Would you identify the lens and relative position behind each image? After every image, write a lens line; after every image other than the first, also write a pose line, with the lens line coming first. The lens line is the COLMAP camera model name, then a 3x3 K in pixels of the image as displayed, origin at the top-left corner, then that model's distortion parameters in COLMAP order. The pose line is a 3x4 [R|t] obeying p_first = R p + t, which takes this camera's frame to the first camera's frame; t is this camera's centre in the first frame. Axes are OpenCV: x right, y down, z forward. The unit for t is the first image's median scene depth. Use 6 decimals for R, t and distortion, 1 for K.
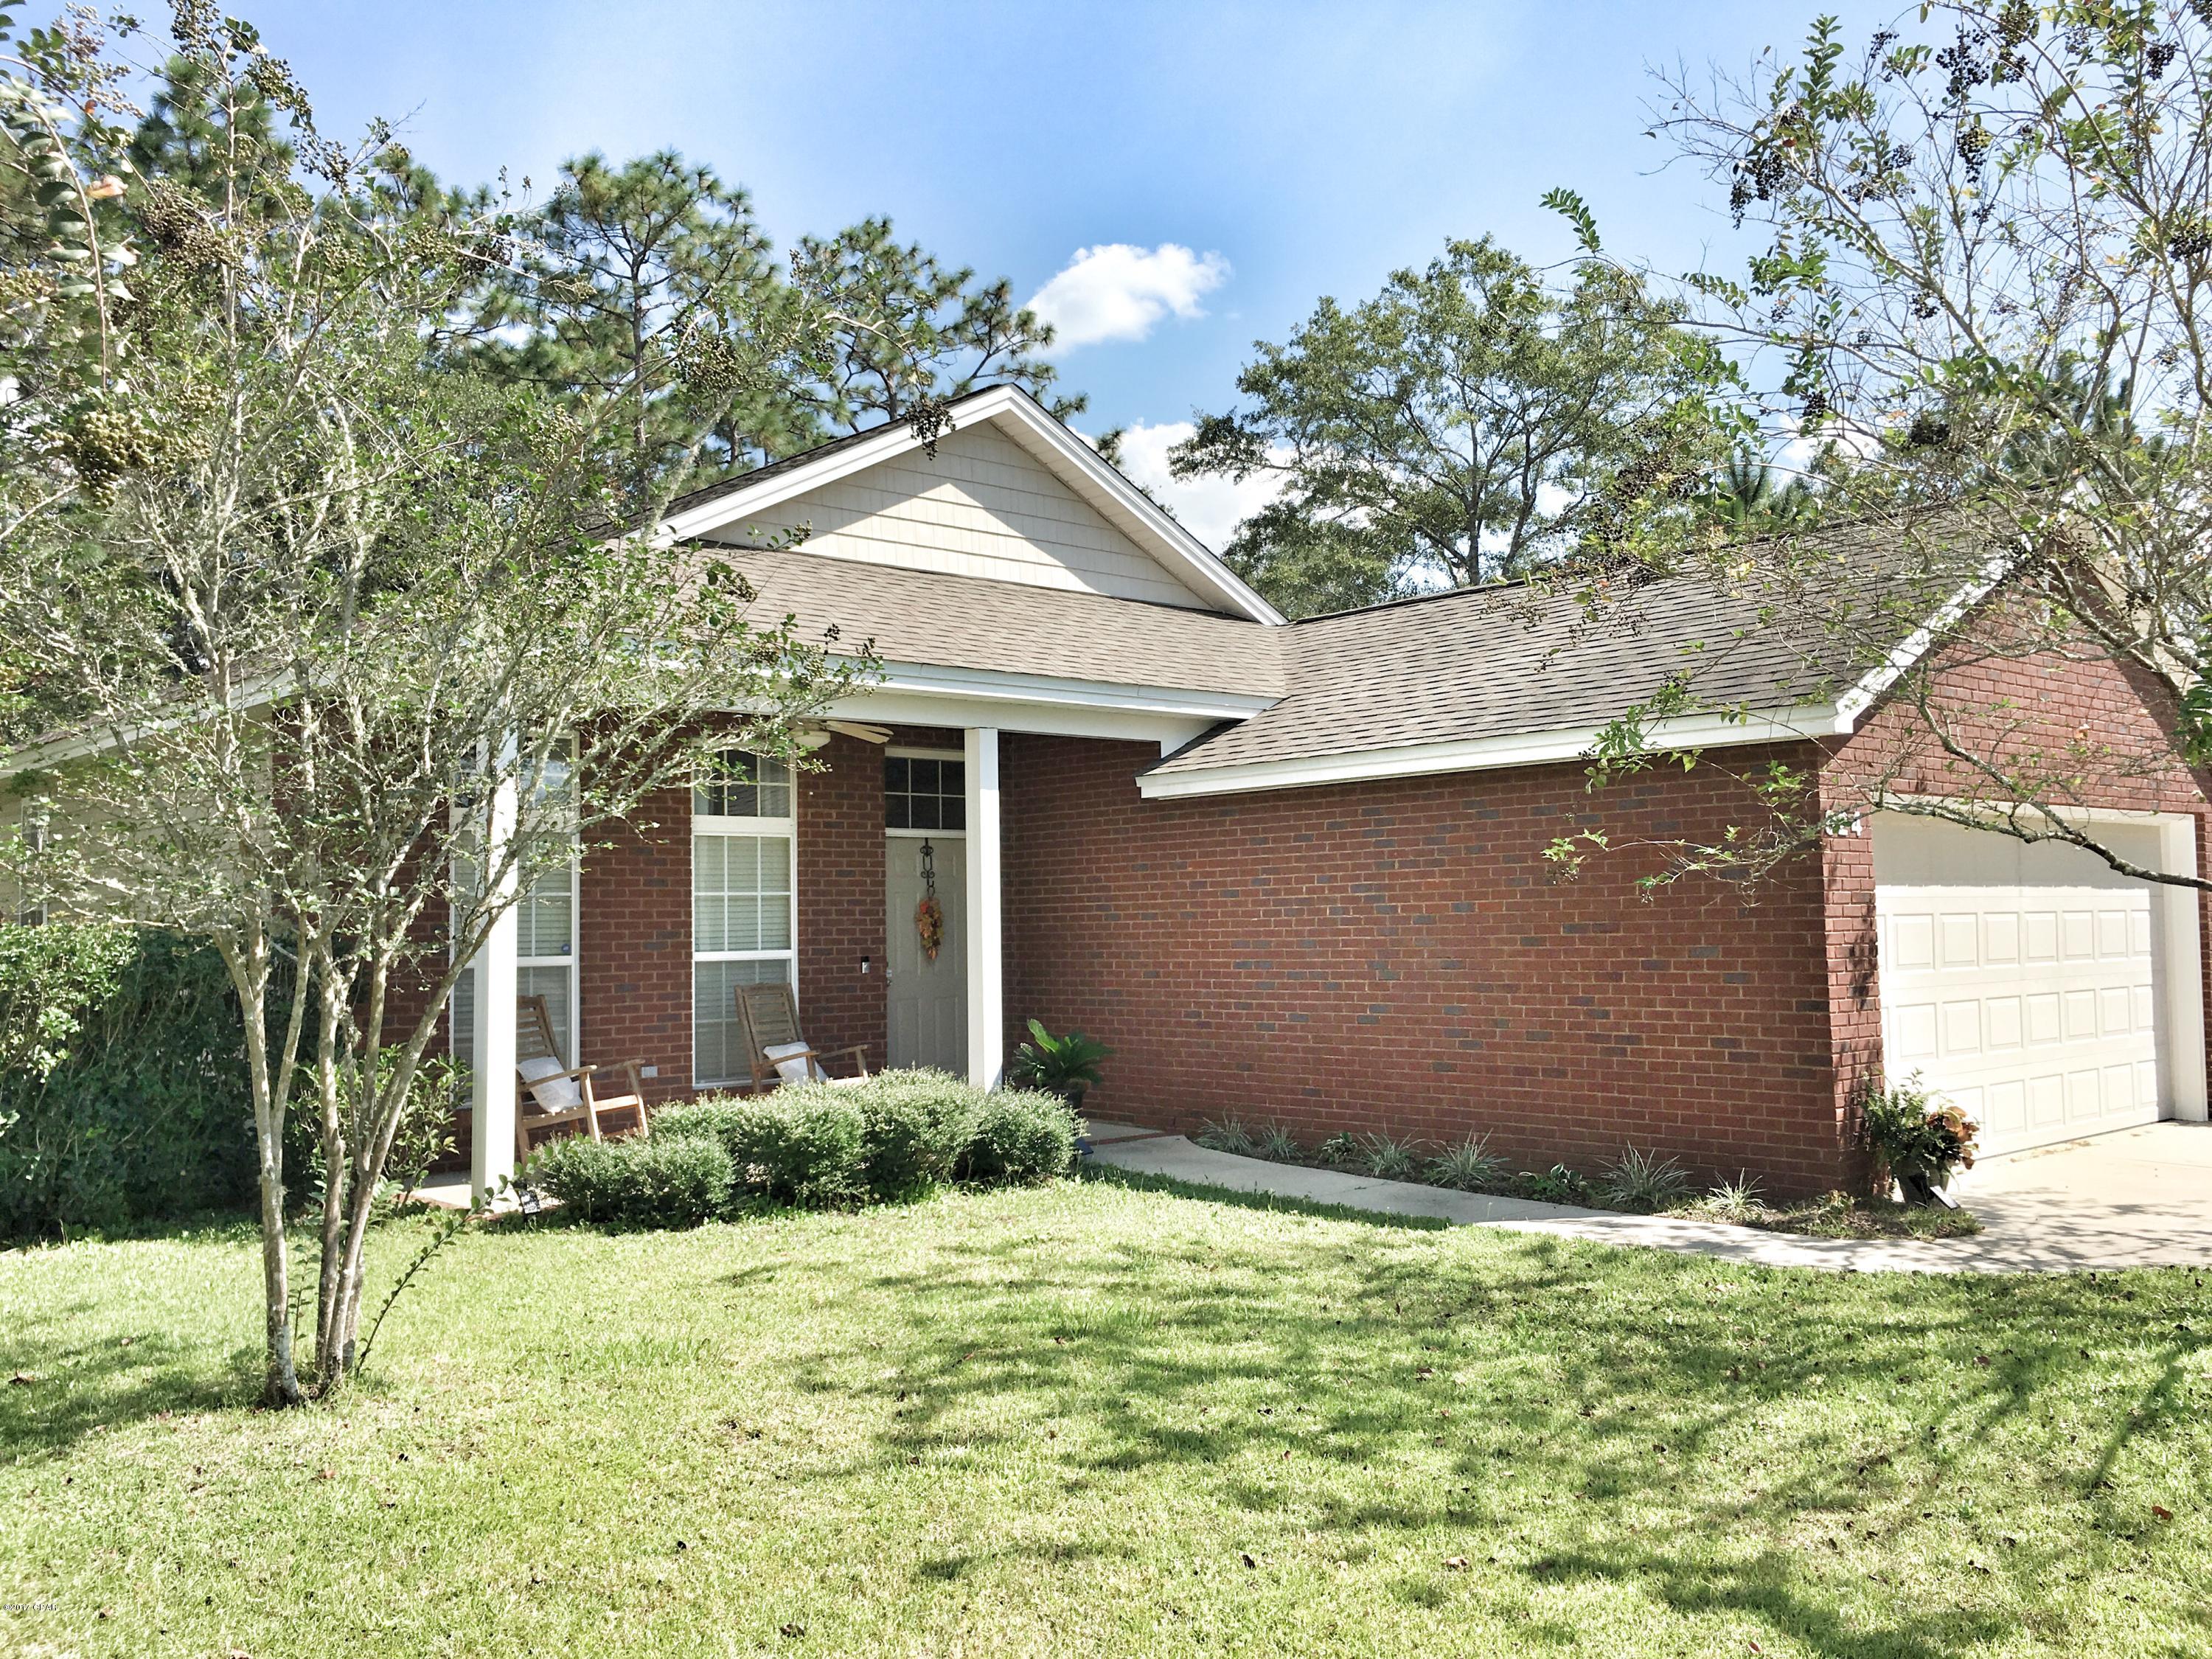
lens RADIAL K [[1910.4, 0, 1106.0], [0, 1910.4, 829.5], [0, 0, 1]] dist [-0.011045, 0.007868]
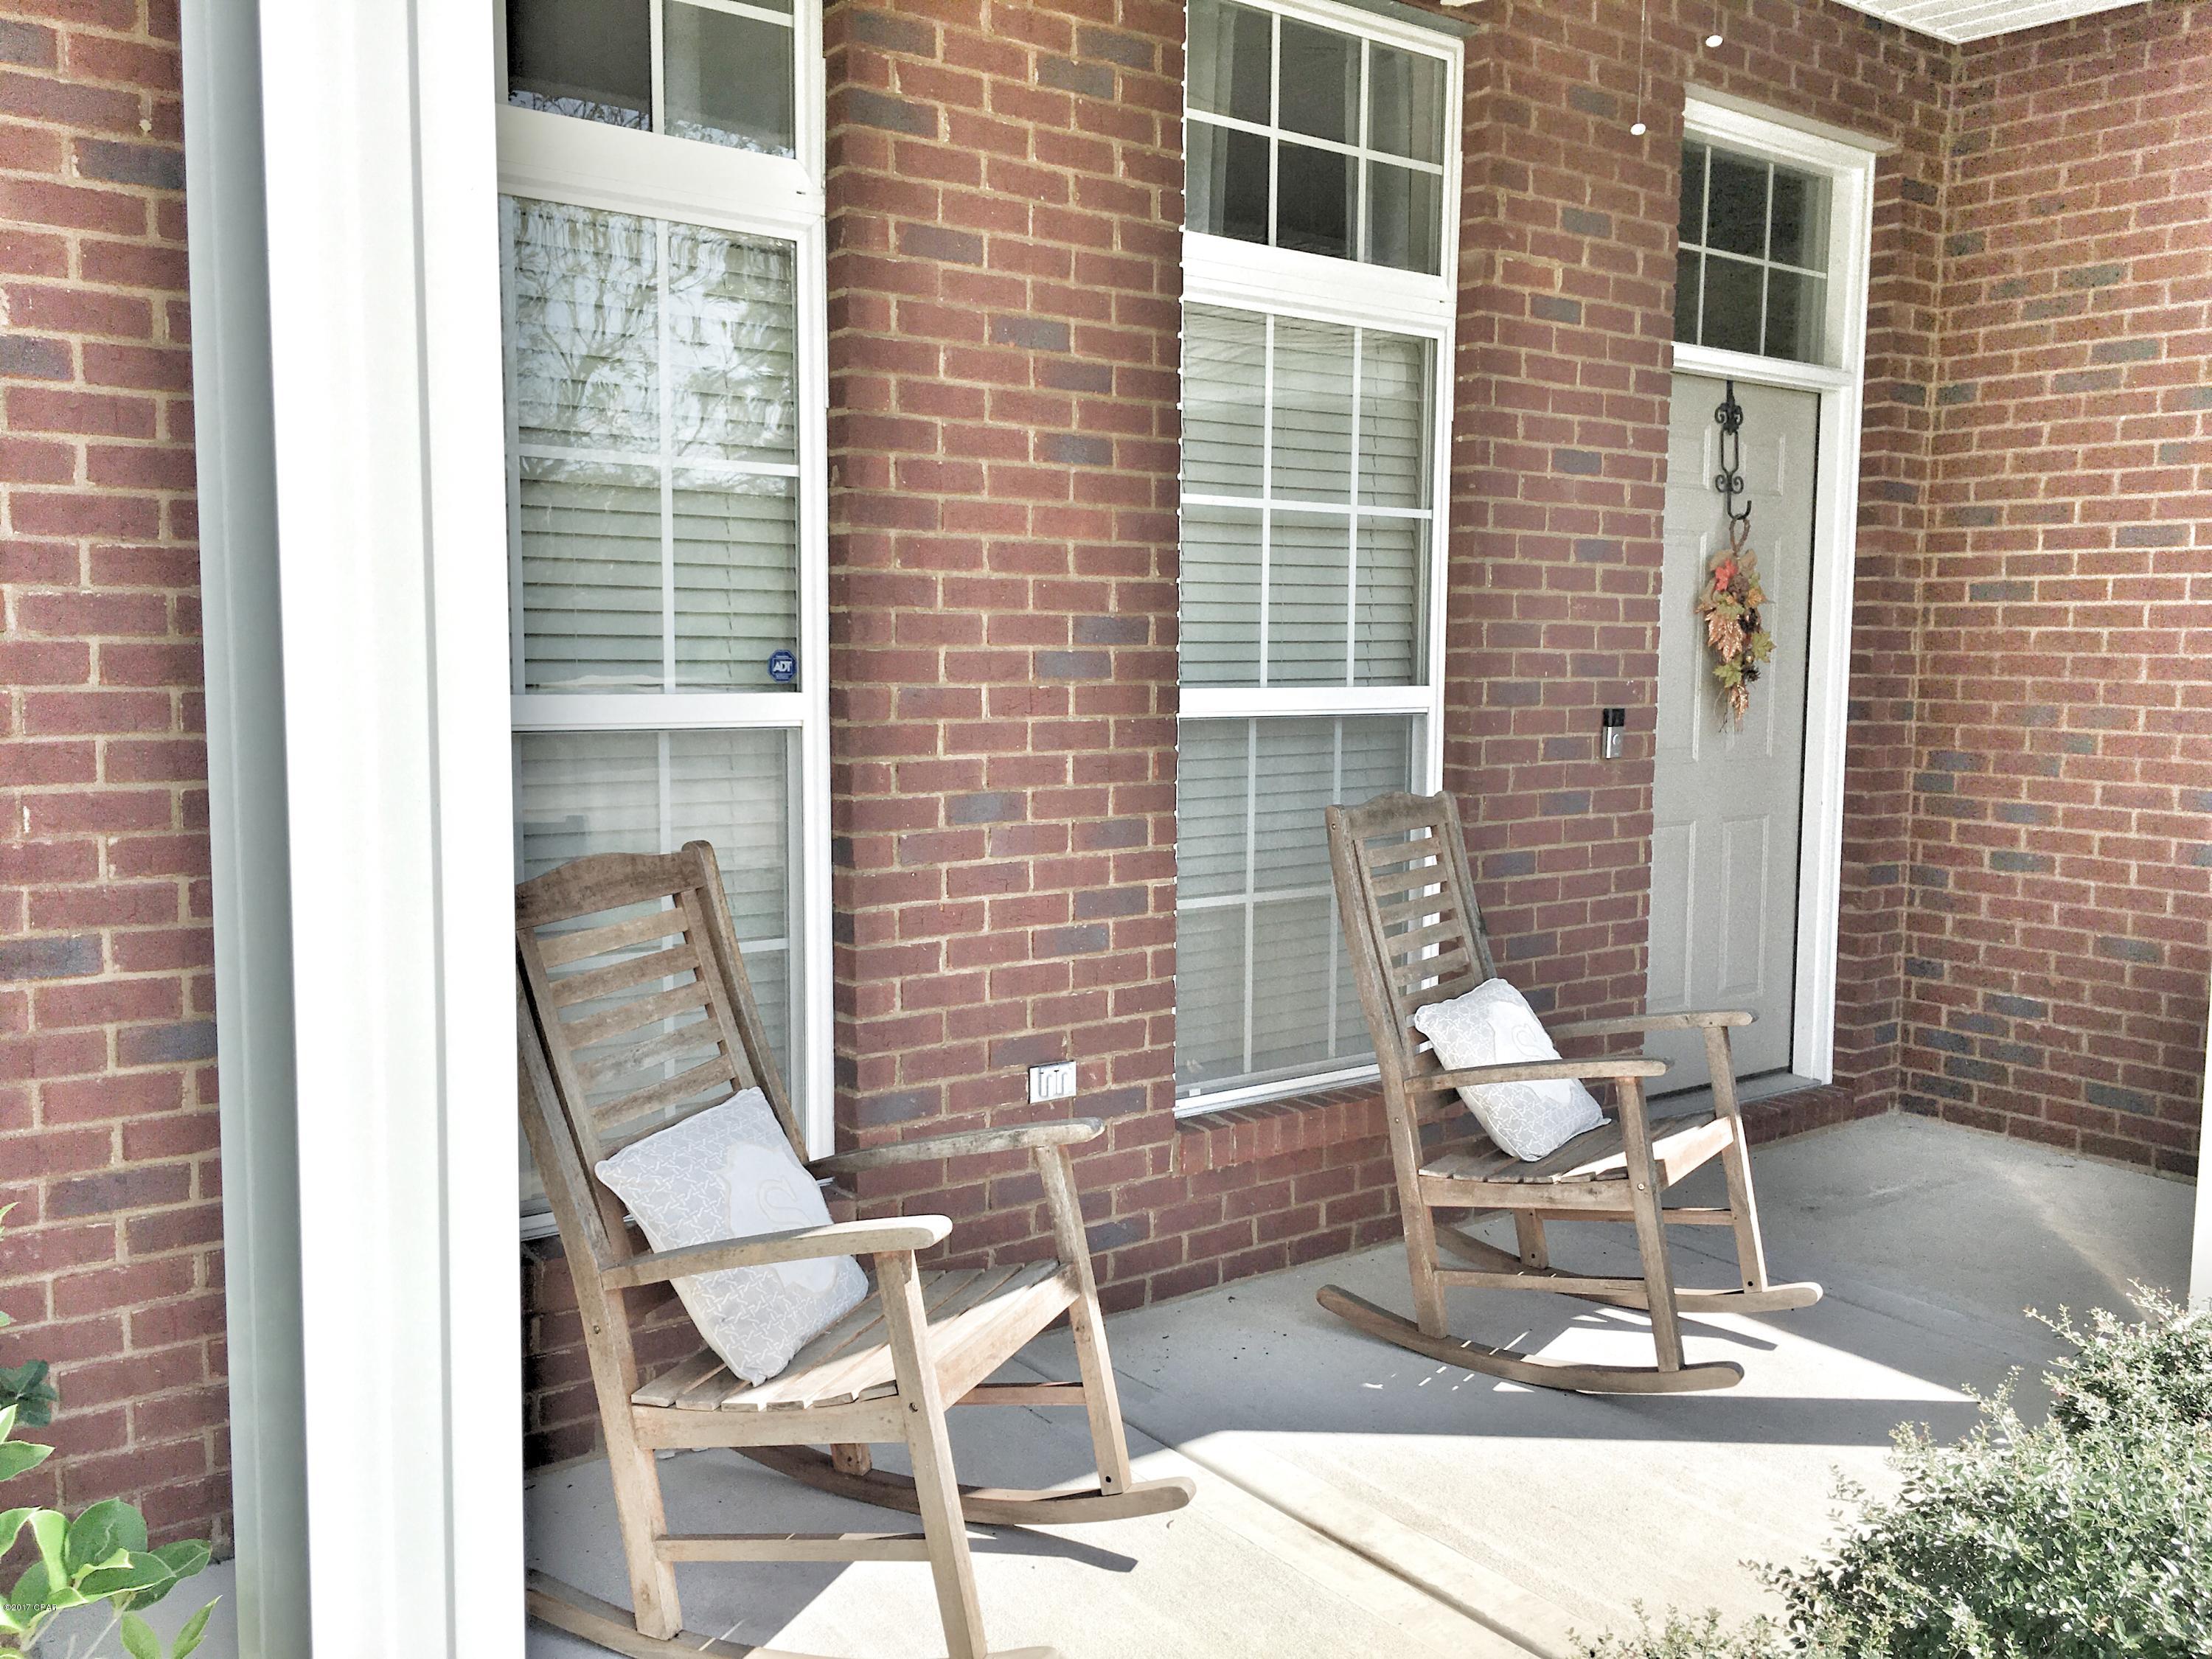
lens RADIAL K [[1910.4, 0, 1106.0], [0, 1910.4, 829.5], [0, 0, 1]] dist [-0.011045, 0.007868]
pose [[0.998530, 0.034139, -0.042098, -0.208180], [-0.027265, 0.987658, 0.154231, 0.038641], [0.046844, -0.152857, 0.987137, 0.674086]]
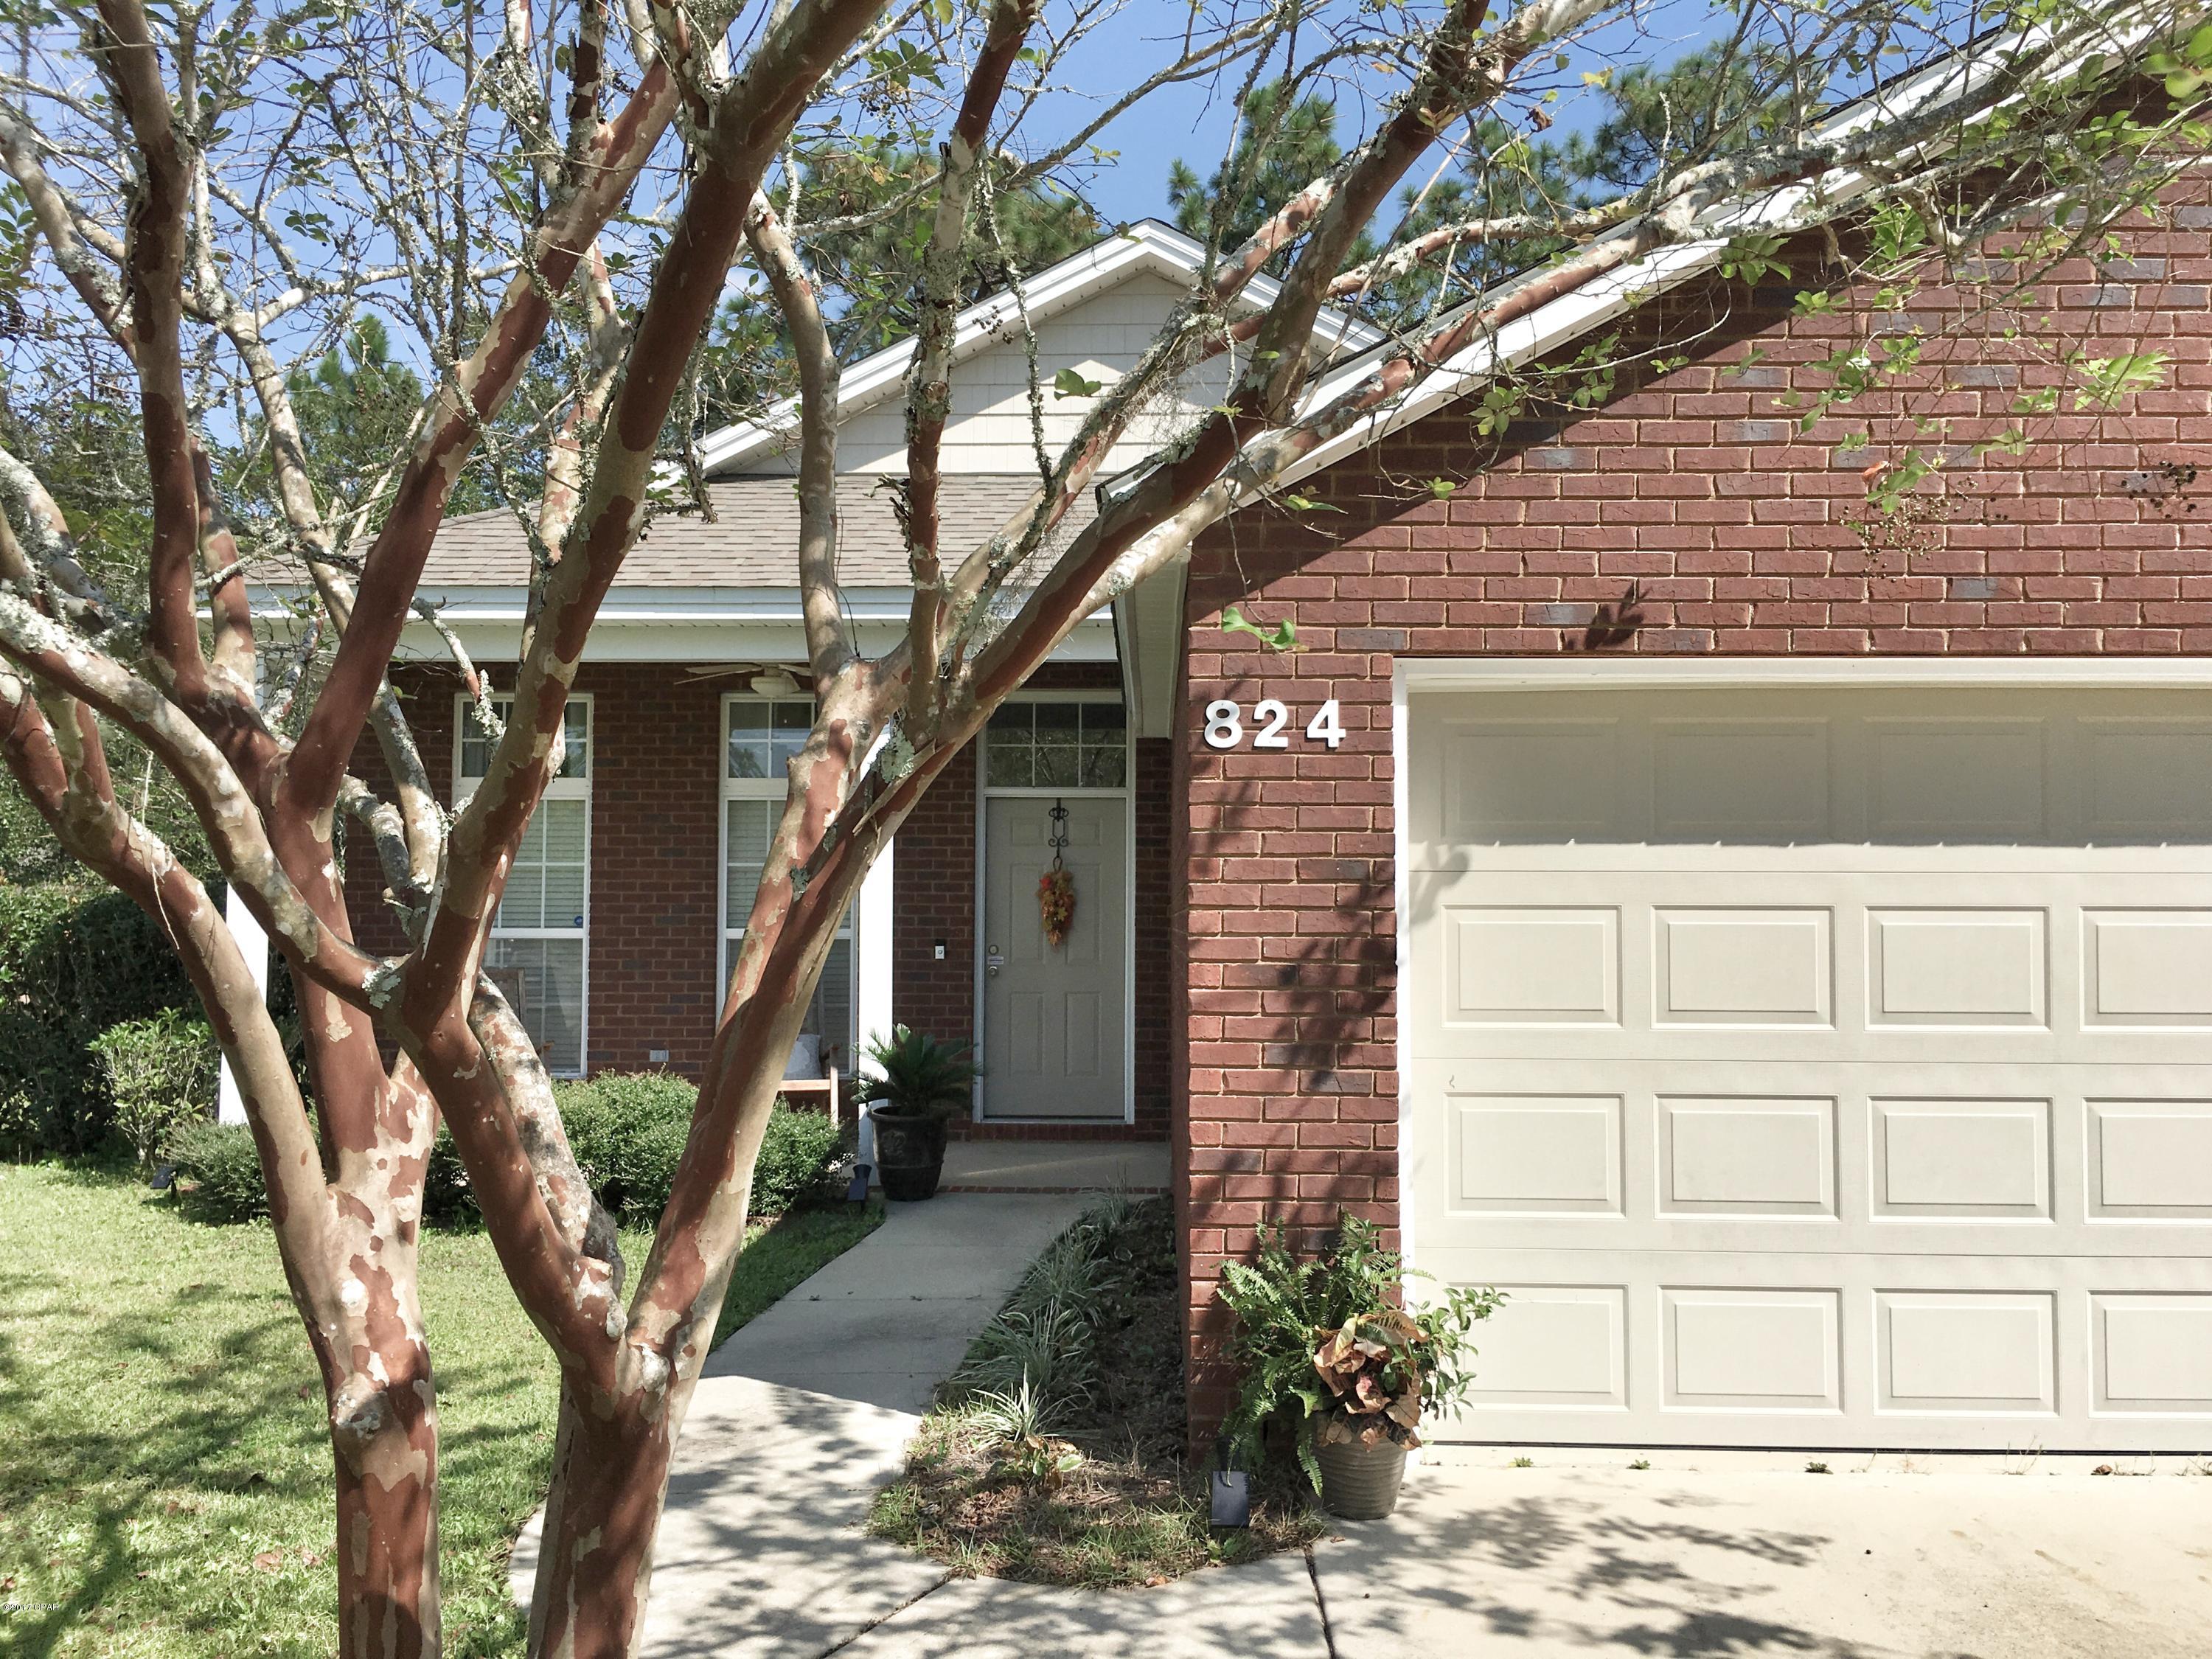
lens RADIAL K [[1910.4, 0, 1106.0], [0, 1910.4, 829.5], [0, 0, 1]] dist [-0.011045, 0.007868]
pose [[0.733180, -0.011479, -0.679938, 0.522652], [0.019210, 0.999808, 0.003835, 0.016695], [0.679764, -0.015873, 0.733259, 0.445384]]
